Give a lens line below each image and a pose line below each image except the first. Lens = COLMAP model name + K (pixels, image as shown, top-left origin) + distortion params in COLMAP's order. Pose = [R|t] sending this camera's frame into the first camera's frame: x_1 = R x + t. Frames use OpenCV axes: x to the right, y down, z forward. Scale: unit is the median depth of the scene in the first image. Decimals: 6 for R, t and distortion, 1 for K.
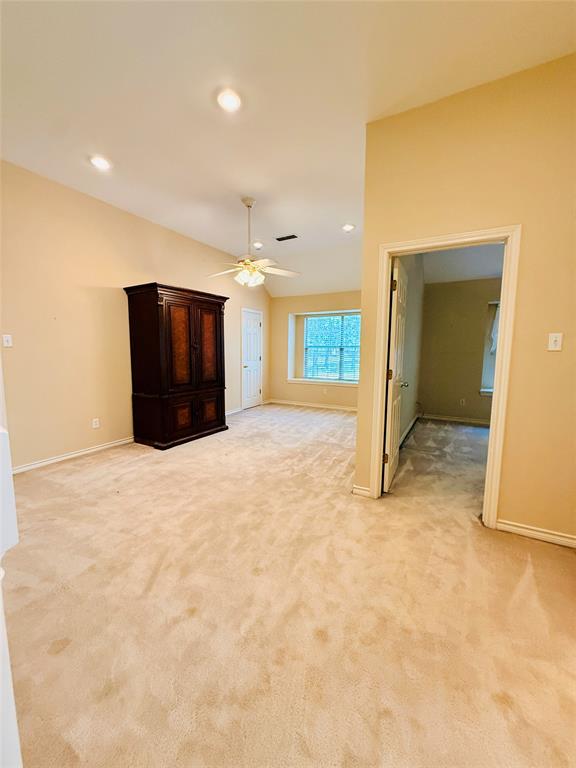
lens RADIAL K [[306.2, 0, 285.2], [0, 306.2, 381.1], [0, 0, 1]] dist [-0.003663, 0.001345]
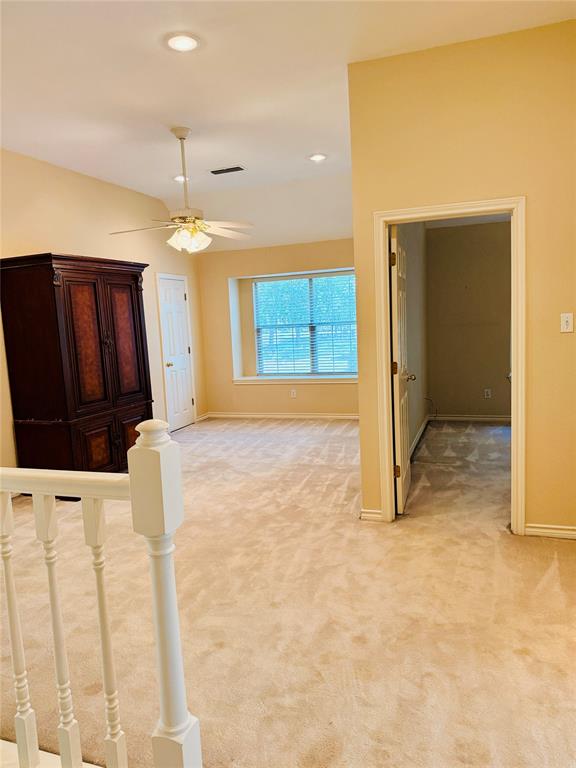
lens RADIAL K [[543.4, 0, 282.8], [0, 543.4, 380.4], [0, 0, 1]] dist [0.038660, -0.061266]
pose [[0.984798, -0.076644, 0.155879, -0.166890], [0.075219, 0.997054, 0.015029, -0.030182], [-0.156572, -0.003075, 0.987662, -0.353911]]
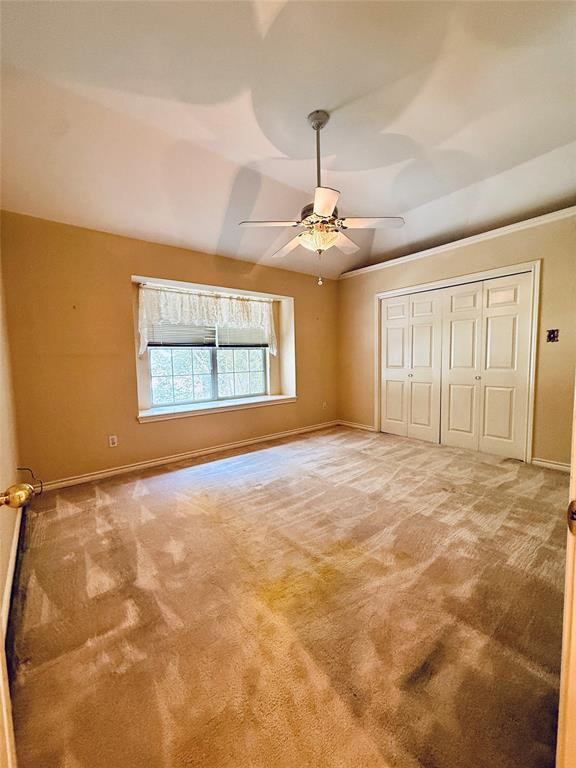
lens RADIAL K [[306.2, 0, 285.2], [0, 306.2, 381.9], [0, 0, 1]] dist [-0.003663, 0.001345]
pose [[0.372944, -0.093801, 0.923100, 0.344855], [0.129848, 0.990363, 0.048176, -0.053607], [-0.918723, 0.101896, 0.381529, 0.911823]]
